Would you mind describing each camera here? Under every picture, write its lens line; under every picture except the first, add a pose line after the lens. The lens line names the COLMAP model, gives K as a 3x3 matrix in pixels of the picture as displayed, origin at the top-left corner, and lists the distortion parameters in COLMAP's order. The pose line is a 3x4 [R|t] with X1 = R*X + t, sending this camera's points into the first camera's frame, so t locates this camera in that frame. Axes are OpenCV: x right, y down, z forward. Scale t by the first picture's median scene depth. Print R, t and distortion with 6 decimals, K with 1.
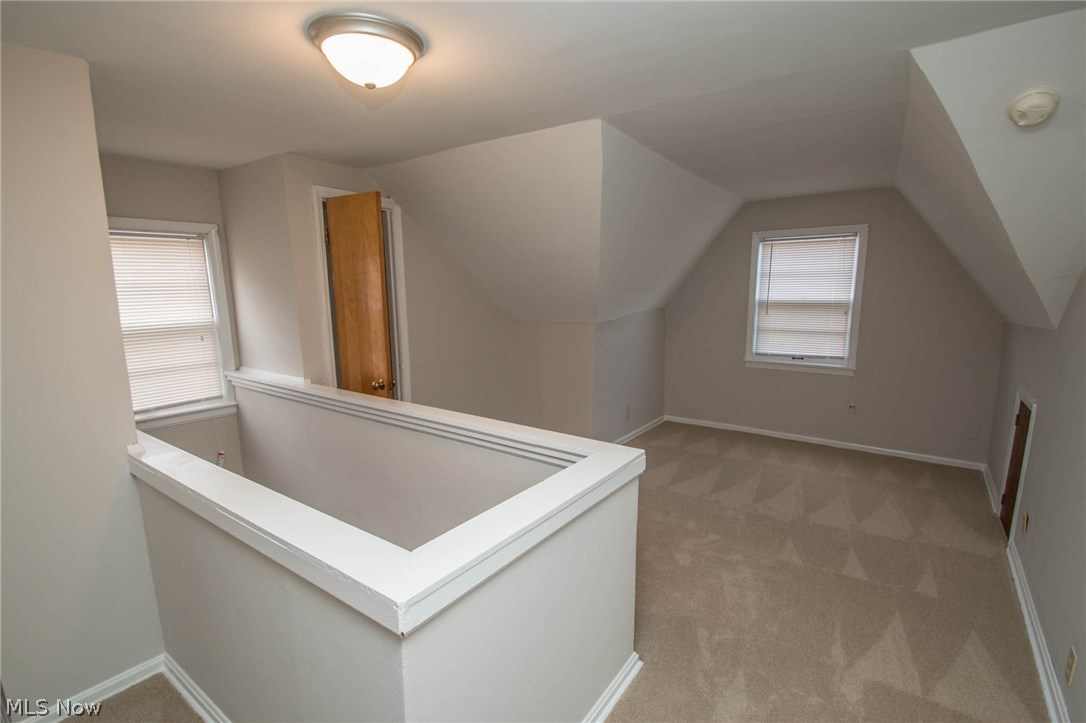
lens RADIAL K [[506.0, 0, 544.8], [0, 506.0, 369.7], [0, 0, 1]] dist [0.010147, -0.009915]
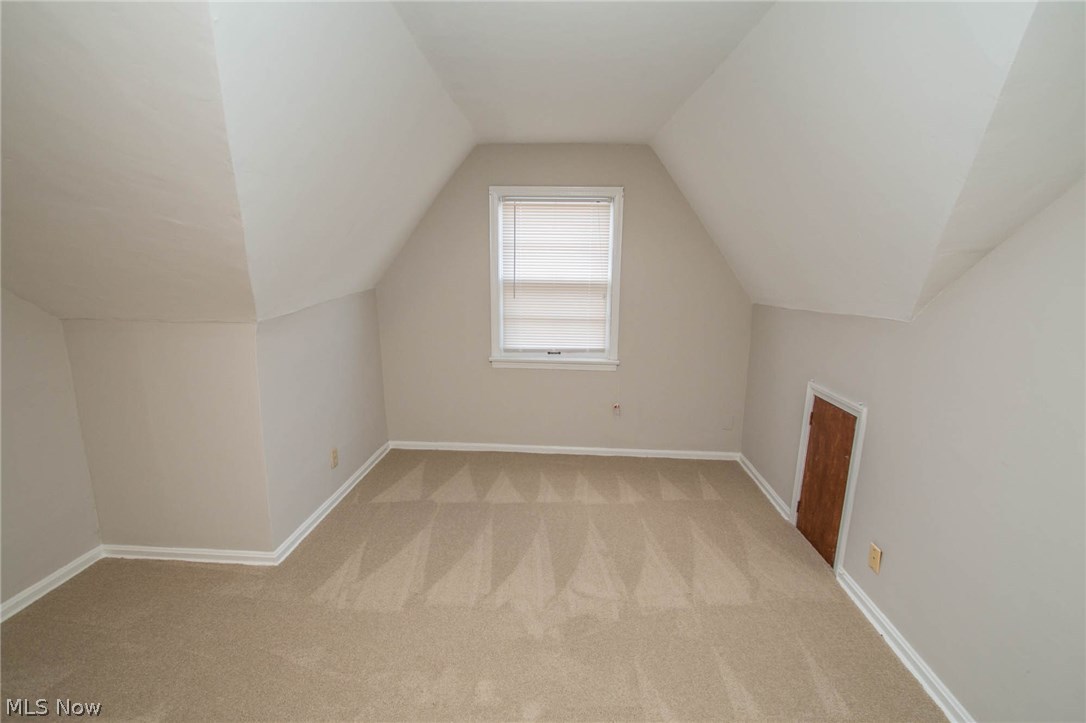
lens RADIAL K [[506.0, 0, 553.7], [0, 506.0, 375.3], [0, 0, 1]] dist [0.010147, -0.009915]
pose [[0.825901, -0.100756, 0.554739, 0.049835], [0.070296, 0.994627, 0.075993, -0.047784], [-0.559415, -0.023767, 0.828547, 0.332301]]
